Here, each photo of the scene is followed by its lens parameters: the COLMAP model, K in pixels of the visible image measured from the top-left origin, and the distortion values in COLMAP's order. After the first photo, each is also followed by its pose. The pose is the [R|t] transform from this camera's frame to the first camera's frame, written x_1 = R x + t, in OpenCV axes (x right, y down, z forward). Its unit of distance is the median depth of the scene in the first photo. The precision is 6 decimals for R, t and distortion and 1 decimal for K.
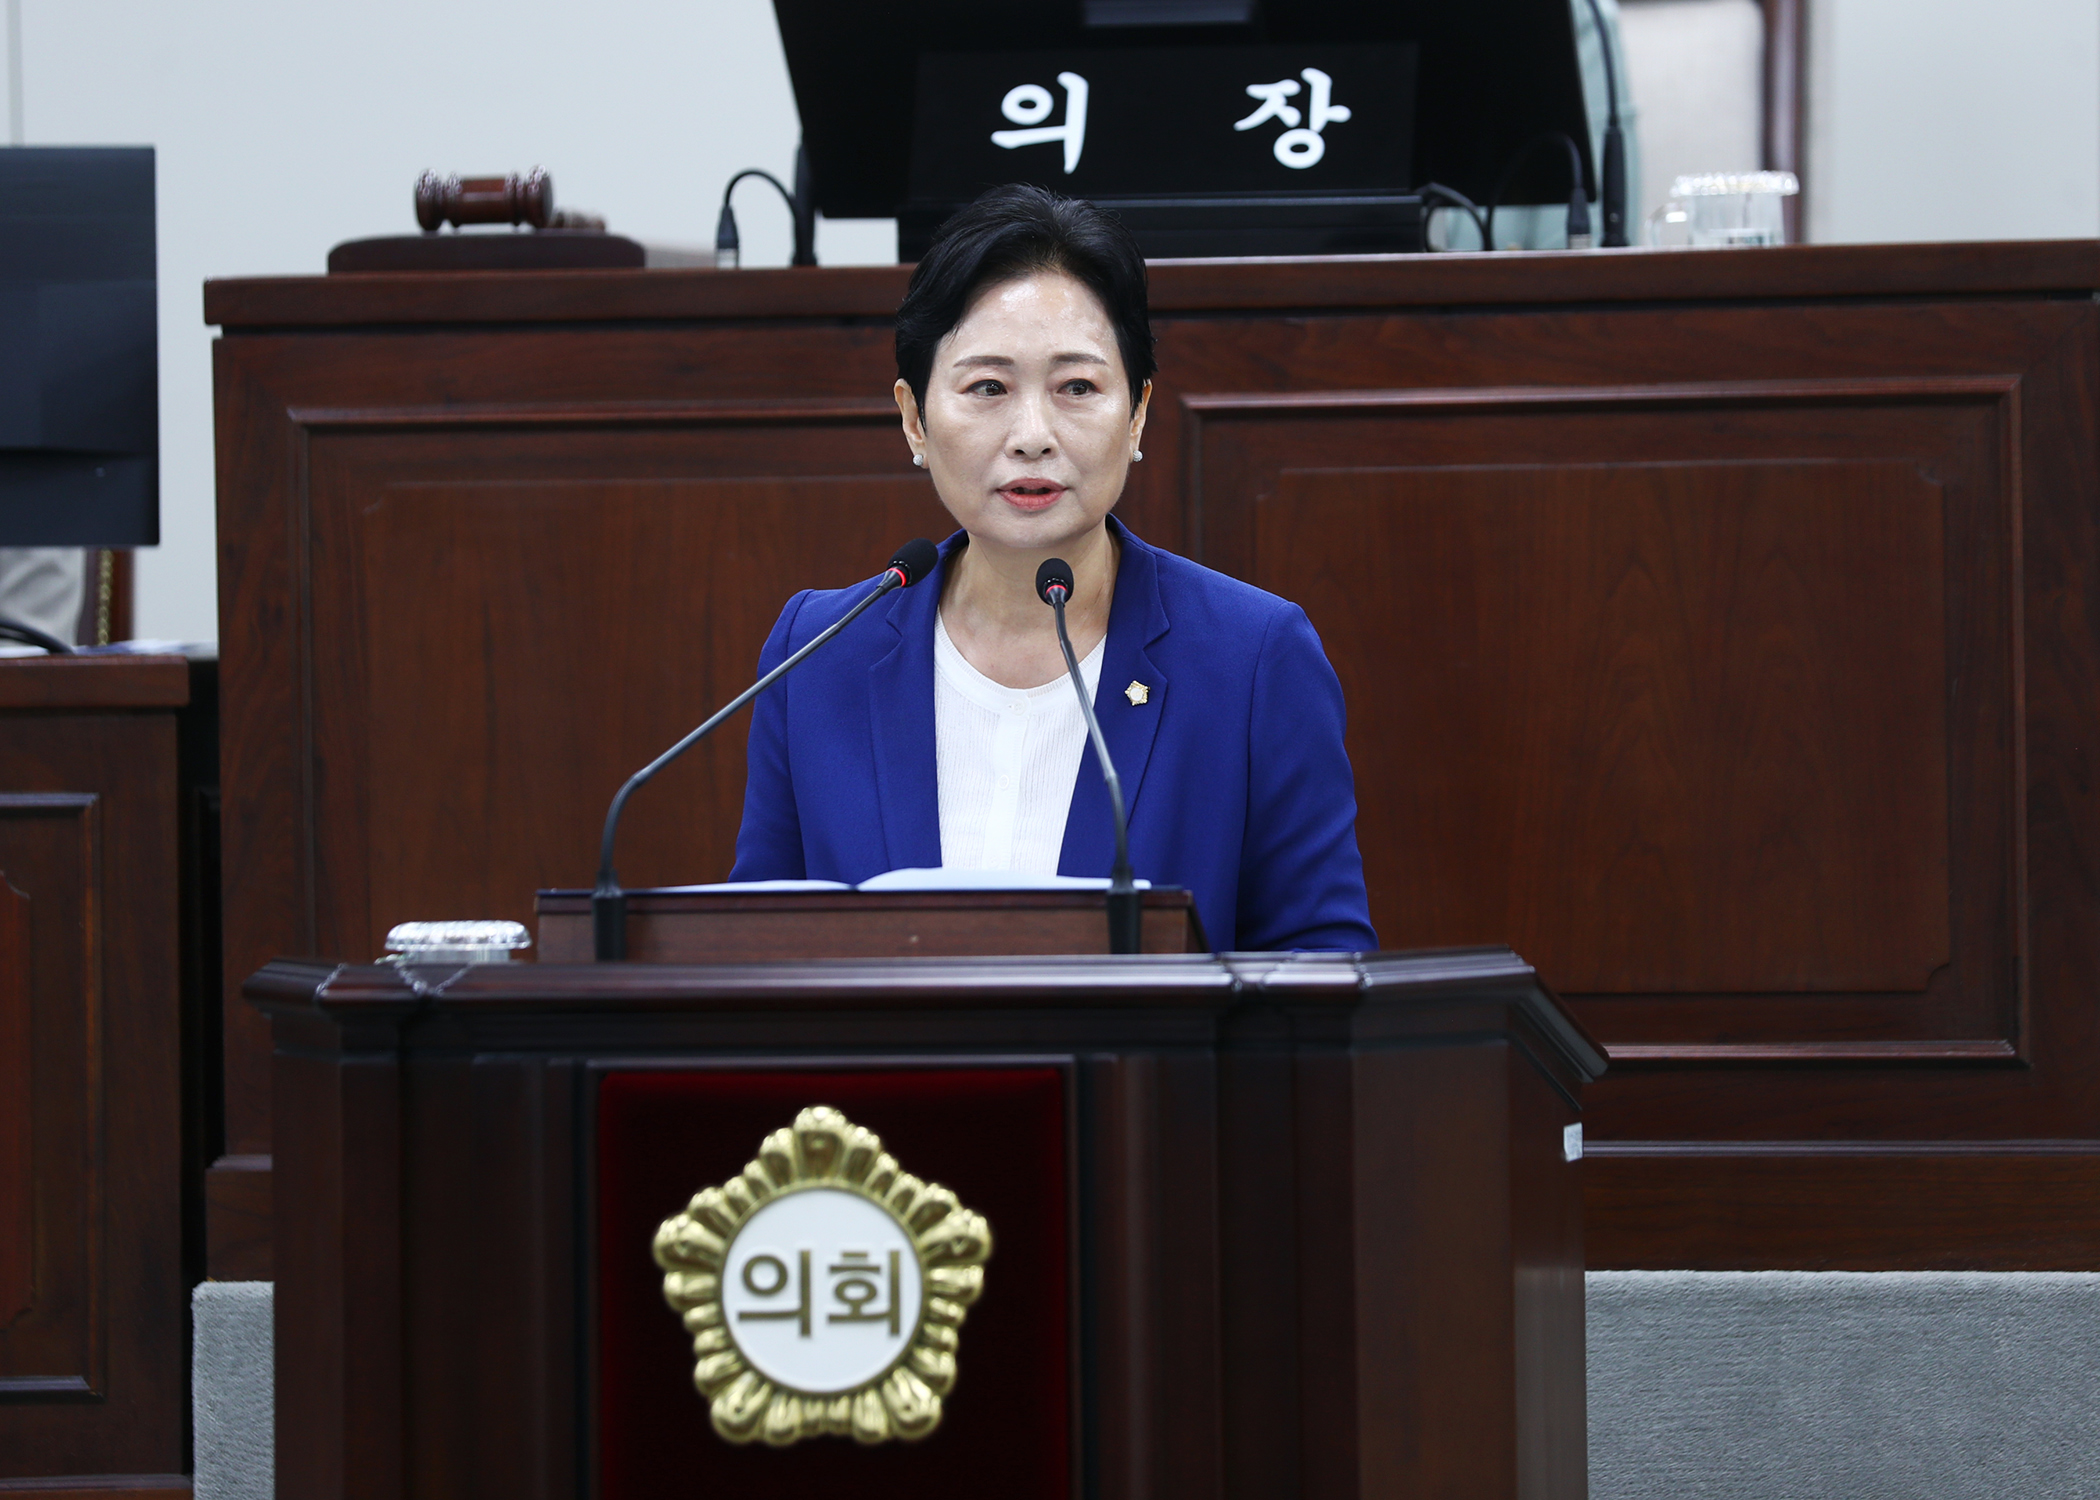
lens RADIAL K [[13511.3, 0, 1050.0], [0, 13511.3, 750.0], [0, 0, 1]] dist [0.917457, -133.828040]
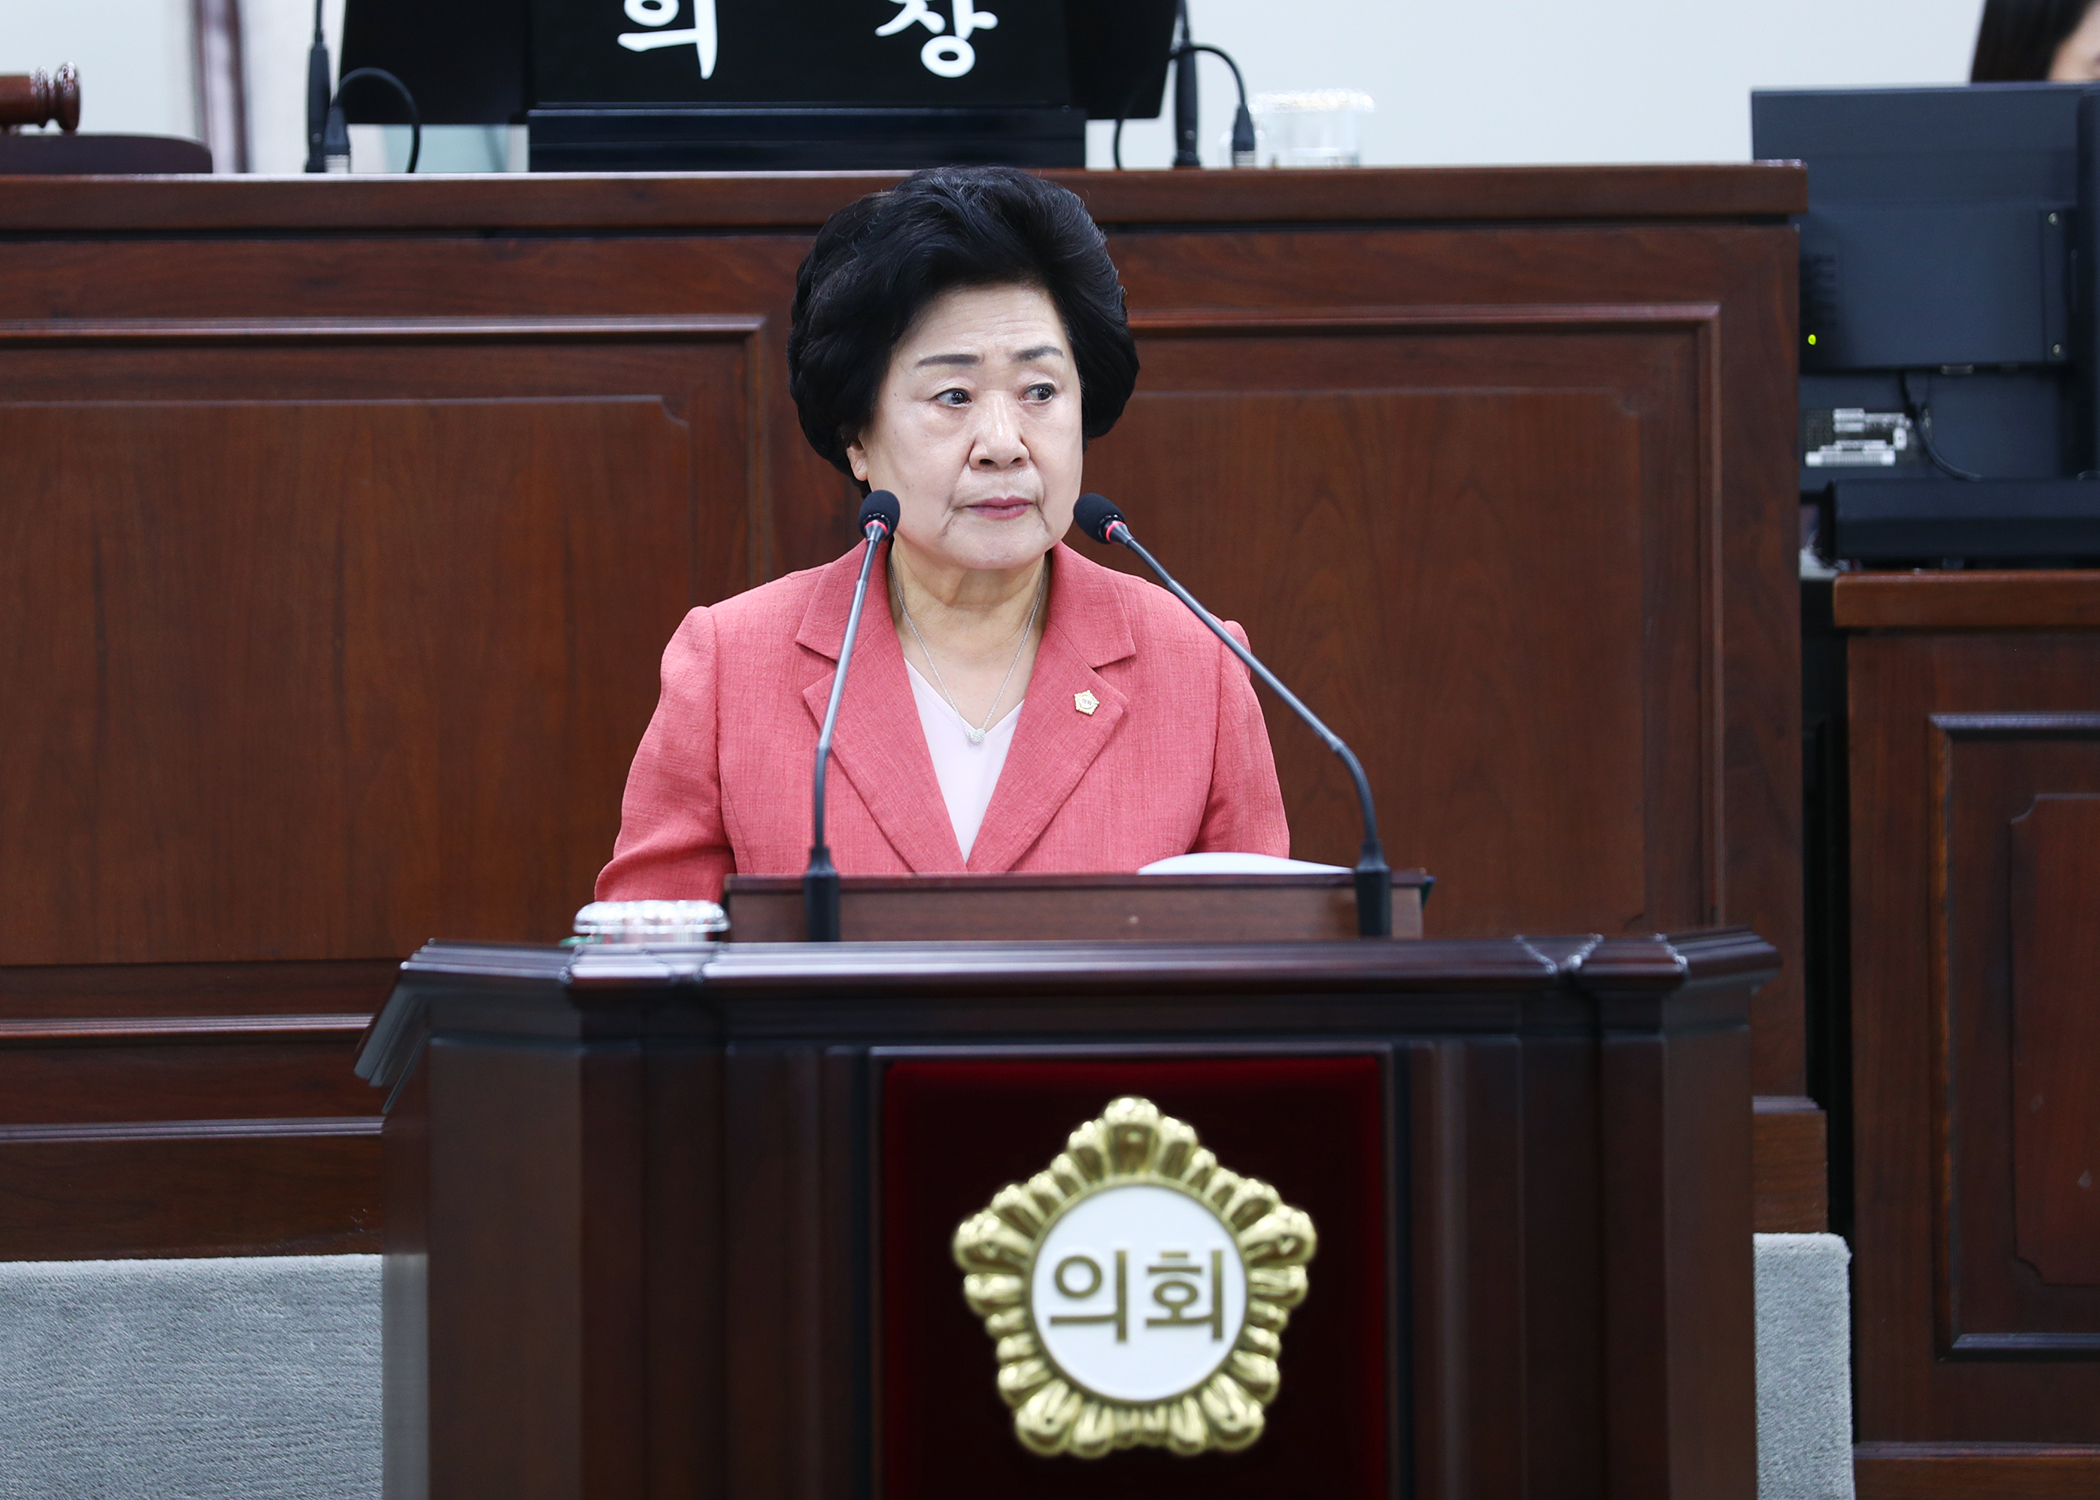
lens RADIAL K [[13511.3, 0, 1050.0], [0, 13511.3, 750.0], [0, 0, 1]] dist [0.917457, -133.828040]
pose [[0.958812, -0.001505, 0.284038, -0.288483], [-0.002577, 0.999899, 0.013997, -0.010757], [-0.284030, -0.014152, 0.958711, 0.103402]]
